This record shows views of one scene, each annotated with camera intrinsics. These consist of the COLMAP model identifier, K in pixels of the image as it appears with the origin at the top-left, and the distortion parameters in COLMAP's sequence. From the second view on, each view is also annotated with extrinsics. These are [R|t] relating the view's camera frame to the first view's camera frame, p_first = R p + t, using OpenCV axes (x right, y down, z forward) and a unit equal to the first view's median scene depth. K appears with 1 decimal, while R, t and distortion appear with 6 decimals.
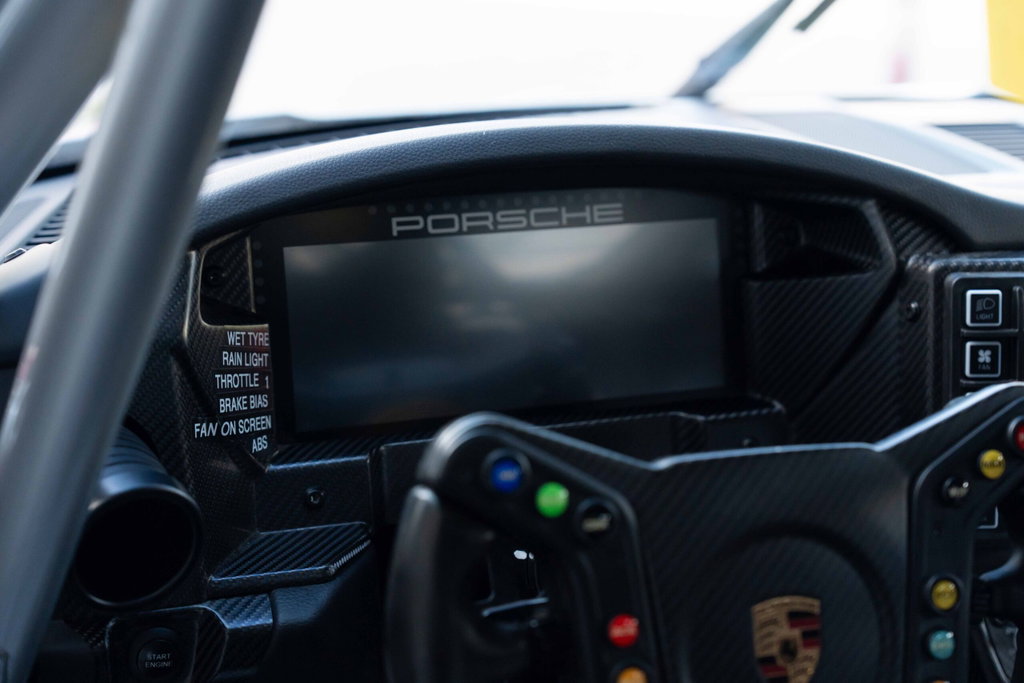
lens RADIAL K [[1788.1, 0, 510.8], [0, 1788.1, 341.0], [0, 0, 1]] dist [-0.250008, 0.000000]
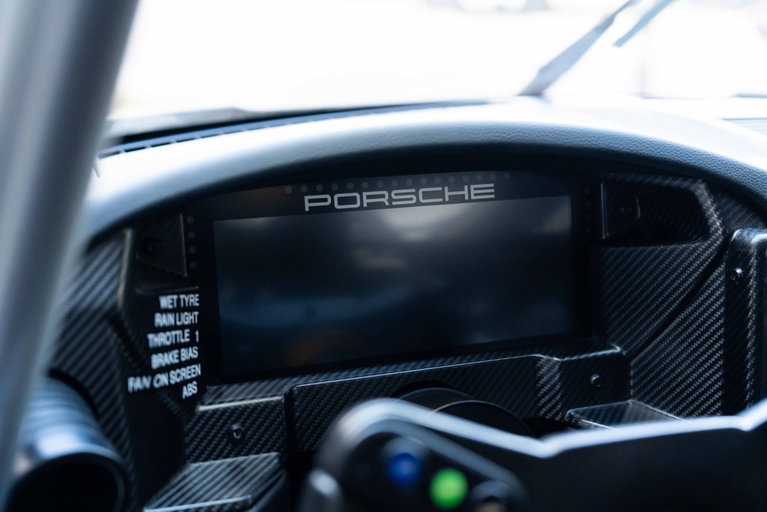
lens RADIAL K [[1018.8, 0, 383.3], [0, 1018.8, 257.7], [0, 0, 1]] dist [-0.118495, 0.000000]
pose [[0.999945, 0.006199, -0.008447, -0.007425], [-0.006012, 0.999739, 0.022020, -0.042875], [0.008581, -0.021968, 0.999722, 0.314326]]
